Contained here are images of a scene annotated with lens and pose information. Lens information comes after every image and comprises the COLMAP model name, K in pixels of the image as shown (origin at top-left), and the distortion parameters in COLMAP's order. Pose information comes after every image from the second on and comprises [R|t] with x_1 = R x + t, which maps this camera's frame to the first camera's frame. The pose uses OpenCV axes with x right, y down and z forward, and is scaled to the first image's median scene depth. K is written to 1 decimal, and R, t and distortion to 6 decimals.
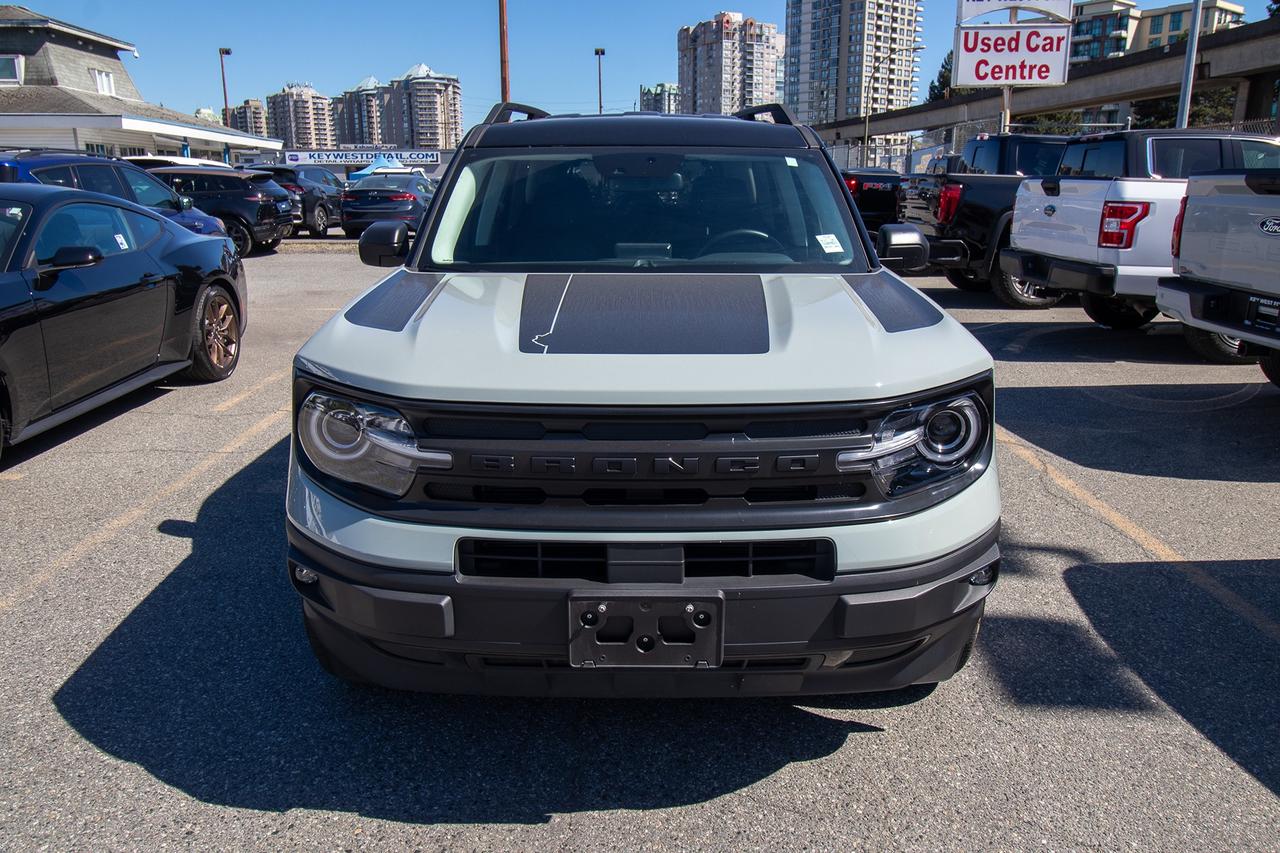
lens RADIAL K [[941.3, 0, 642.5], [0, 941.3, 423.0], [0, 0, 1]] dist [0.008538, -0.000935]
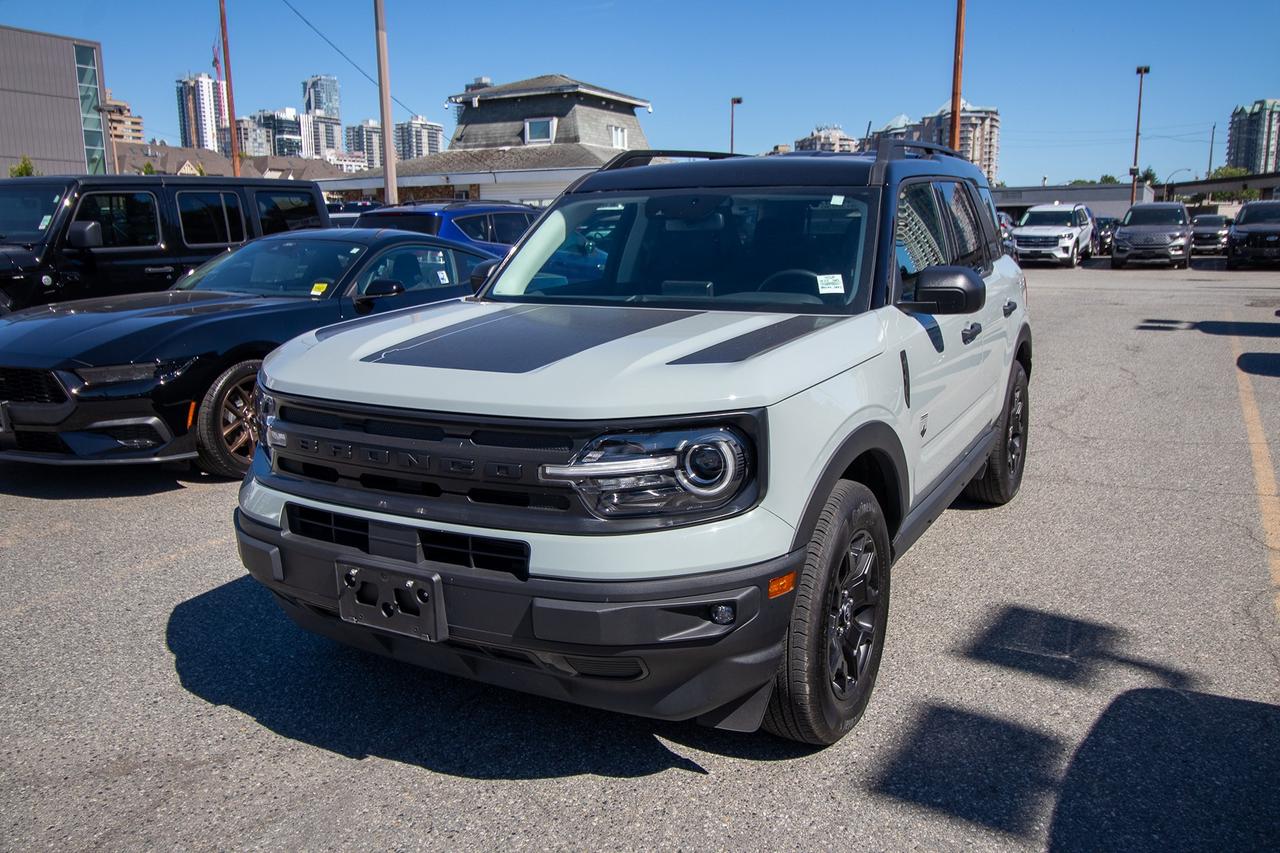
lens RADIAL K [[1027.3, 0, 639.8], [0, 1027.3, 430.5], [0, 0, 1]] dist [0.016468, -0.009958]
pose [[0.873881, 0.086696, -0.478346, 0.339664], [-0.112118, 0.993386, -0.024784, 0.003134], [0.473034, 0.075289, 0.877822, 0.001533]]
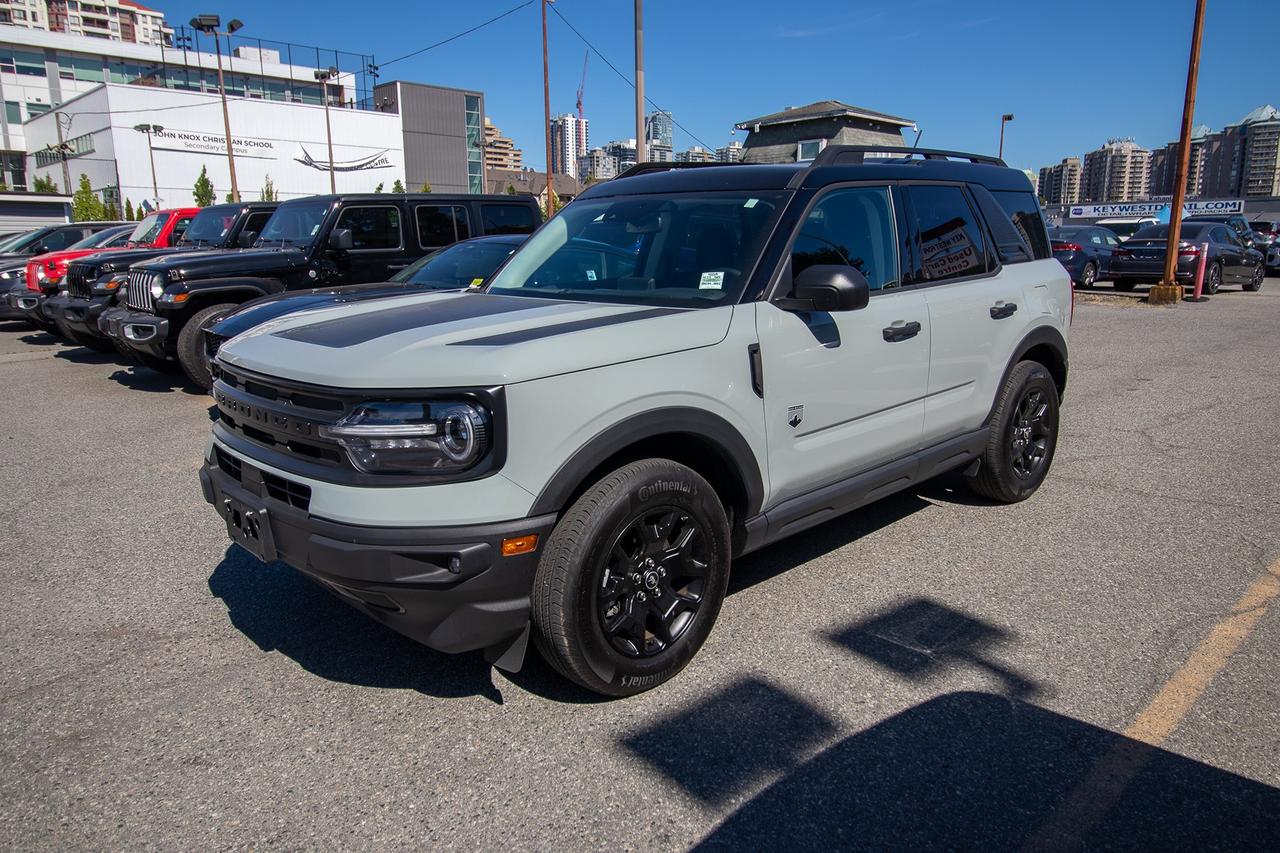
lens RADIAL K [[881.2, 0, 641.8], [0, 881.2, 423.7], [0, 0, 1]] dist [0.008886, -0.003594]
pose [[0.687854, 0.143384, -0.711547, 0.538572], [-0.172168, 0.984549, 0.031961, -0.033031], [0.705135, 0.100521, 0.701912, 0.174898]]
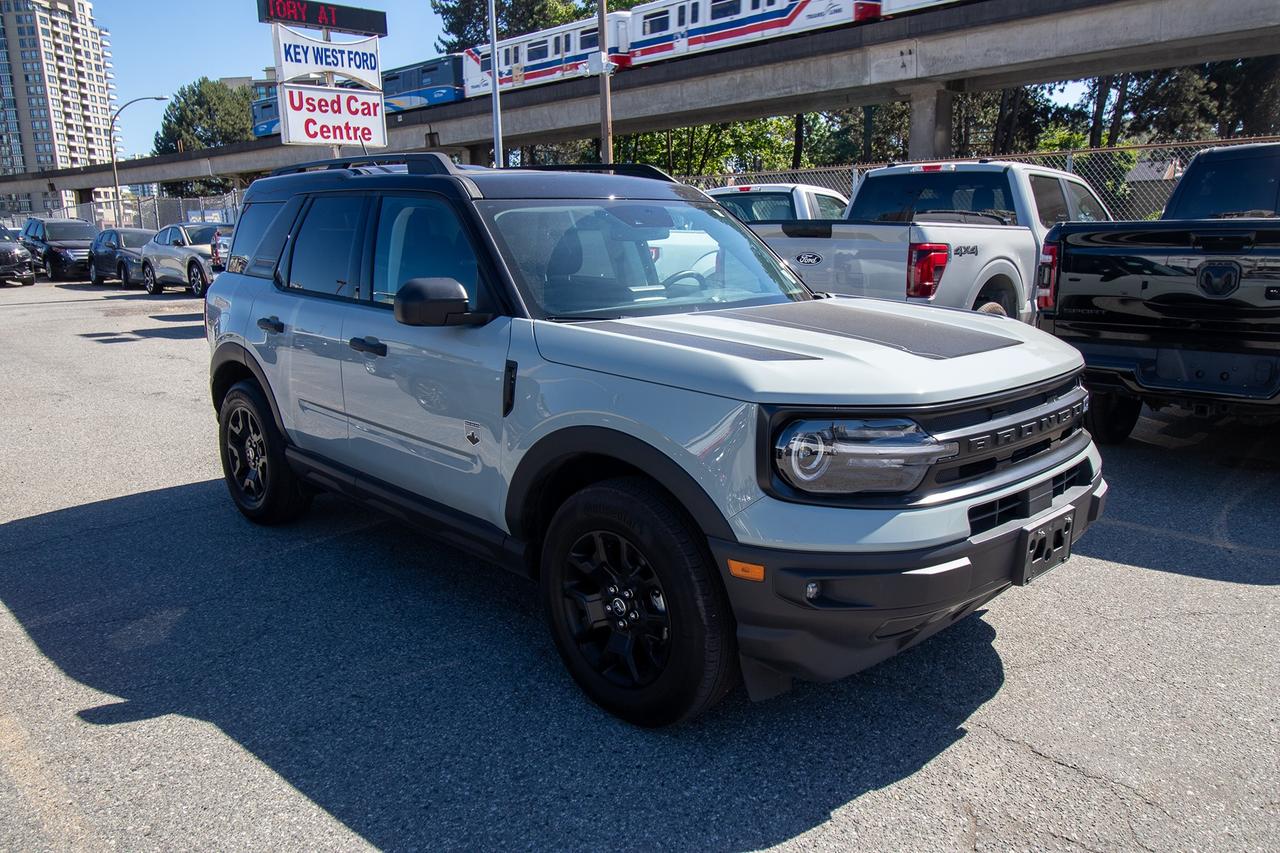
lens RADIAL K [[941.3, 0, 638.6], [0, 941.3, 428.0], [0, 0, 1]] dist [0.008538, -0.000935]
pose [[0.721529, -0.152745, 0.675325, -0.520250], [0.186224, 0.982233, 0.023197, -0.036247], [-0.666870, 0.109024, 0.737155, 0.139342]]
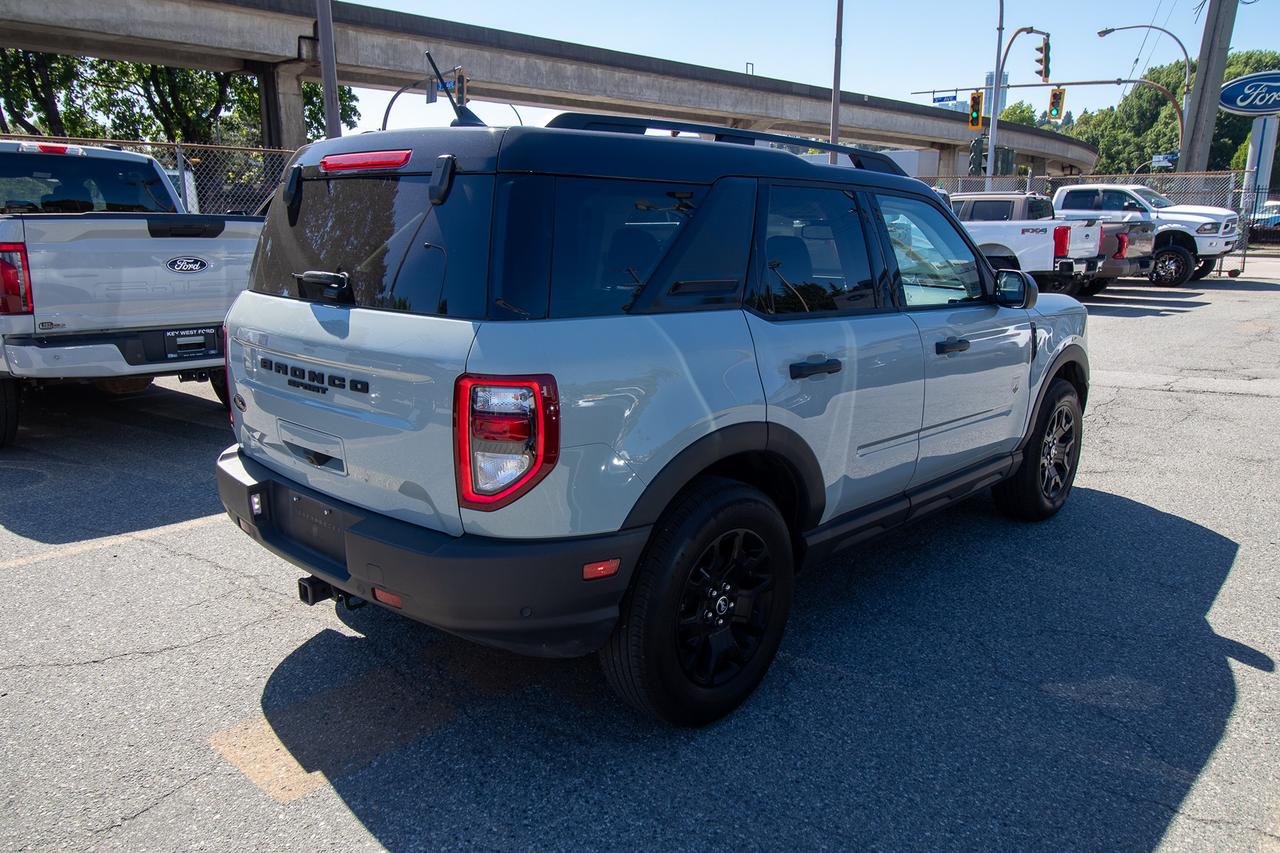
lens RADIAL K [[941.3, 0, 640.1], [0, 941.3, 426.7], [0, 0, 1]] dist [0.008538, -0.000935]
pose [[-0.735086, -0.153893, 0.660277, -0.486727], [0.166954, 0.902817, 0.396293, -0.382153], [-0.657096, 0.401545, -0.637955, 1.413143]]
